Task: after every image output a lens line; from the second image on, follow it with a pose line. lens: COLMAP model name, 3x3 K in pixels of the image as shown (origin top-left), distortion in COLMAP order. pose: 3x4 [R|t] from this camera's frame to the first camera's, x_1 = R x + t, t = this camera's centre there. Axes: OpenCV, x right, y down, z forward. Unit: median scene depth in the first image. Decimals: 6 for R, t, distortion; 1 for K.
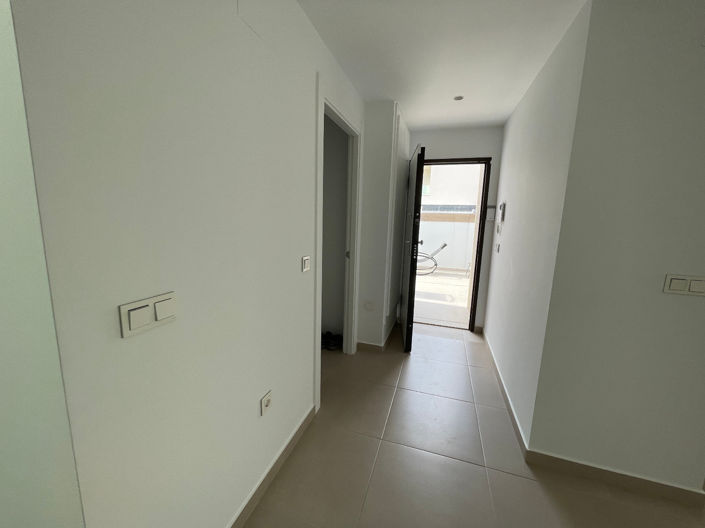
lens RADIAL K [[283.1, 0, 349.8], [0, 283.1, 262.6], [0, 0, 1]] dist [-0.002141, 0.000322]
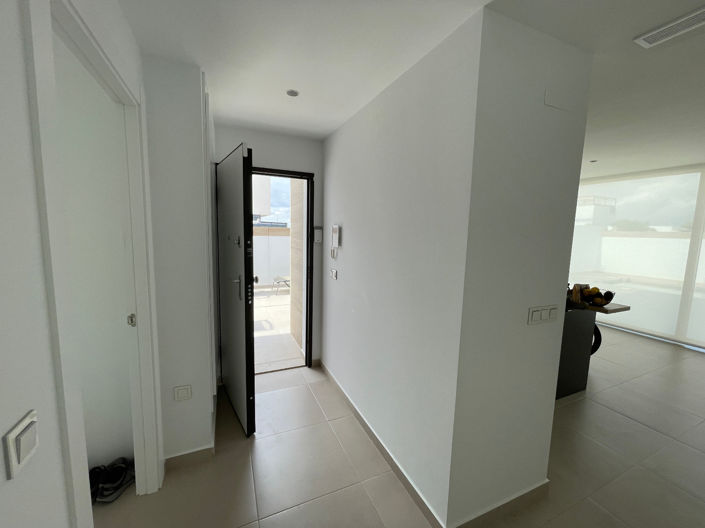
lens RADIAL K [[281.9, 0, 338.7], [0, 281.9, 262.4], [0, 0, 1]] dist [0.016841, 0.000037]
pose [[0.763153, -0.083120, 0.640850, -0.043848], [0.099166, 0.995010, 0.010964, -0.094912], [-0.638564, 0.055183, 0.767588, 0.284584]]
